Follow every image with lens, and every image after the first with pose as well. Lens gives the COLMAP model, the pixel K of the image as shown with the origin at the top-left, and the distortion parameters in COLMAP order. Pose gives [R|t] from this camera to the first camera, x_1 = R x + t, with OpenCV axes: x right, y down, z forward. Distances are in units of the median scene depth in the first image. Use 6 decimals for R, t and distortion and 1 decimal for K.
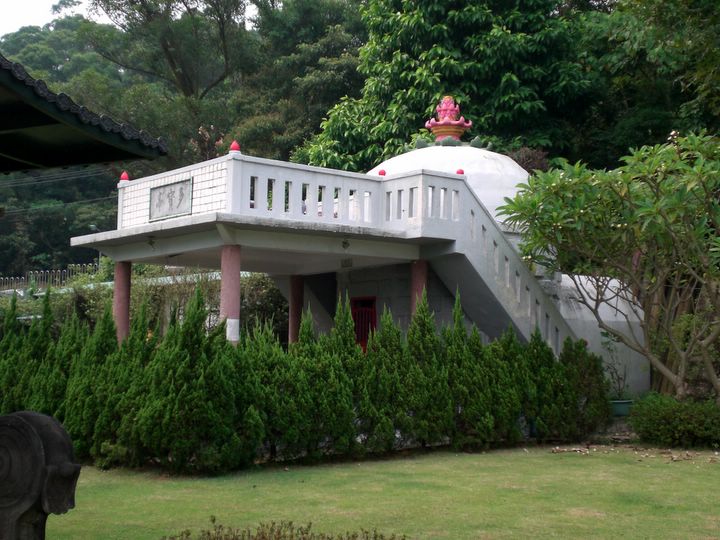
lens RADIAL K [[1047.1, 0, 360.0], [0, 1047.1, 270.0], [0, 0, 1]] dist [0.118603, -0.110809]
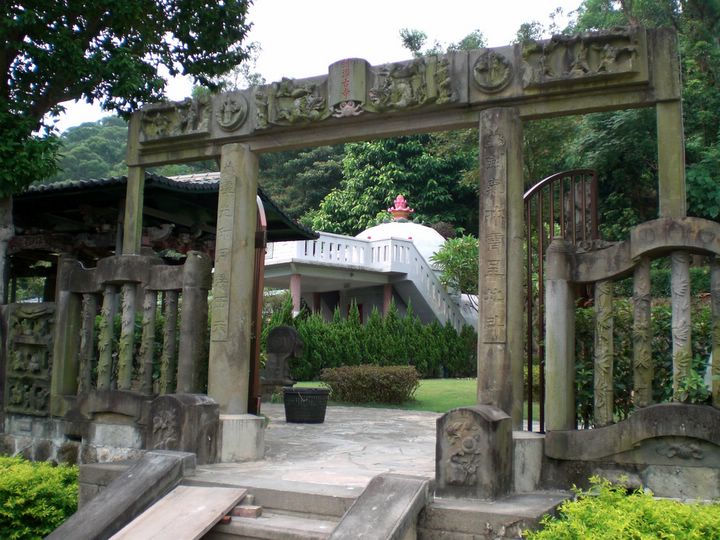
lens RADIAL K [[817.7, 0, 360.0], [0, 817.7, 270.0], [0, 0, 1]] dist [-0.126075, -0.037308]
pose [[0.997711, 0.013133, 0.066337, -0.095094], [-0.010663, 0.999241, -0.037458, 0.022422], [-0.066779, 0.036665, 0.997094, -0.487923]]
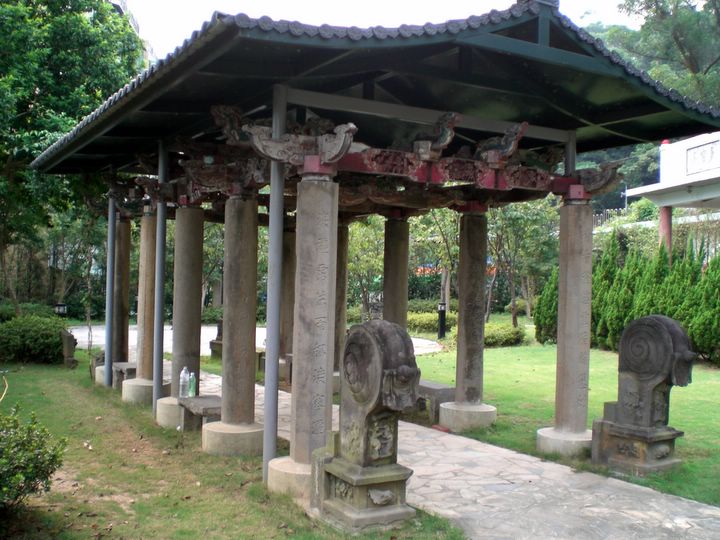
lens RADIAL K [[817.7, 0, 360.0], [0, 817.7, 270.0], [0, 0, 1]] dist [-0.126075, -0.037308]
pose [[0.862363, -0.008365, -0.506221, -0.040396], [0.043579, 0.997379, 0.057757, -0.002688], [0.504411, -0.071868, 0.860468, -0.047292]]
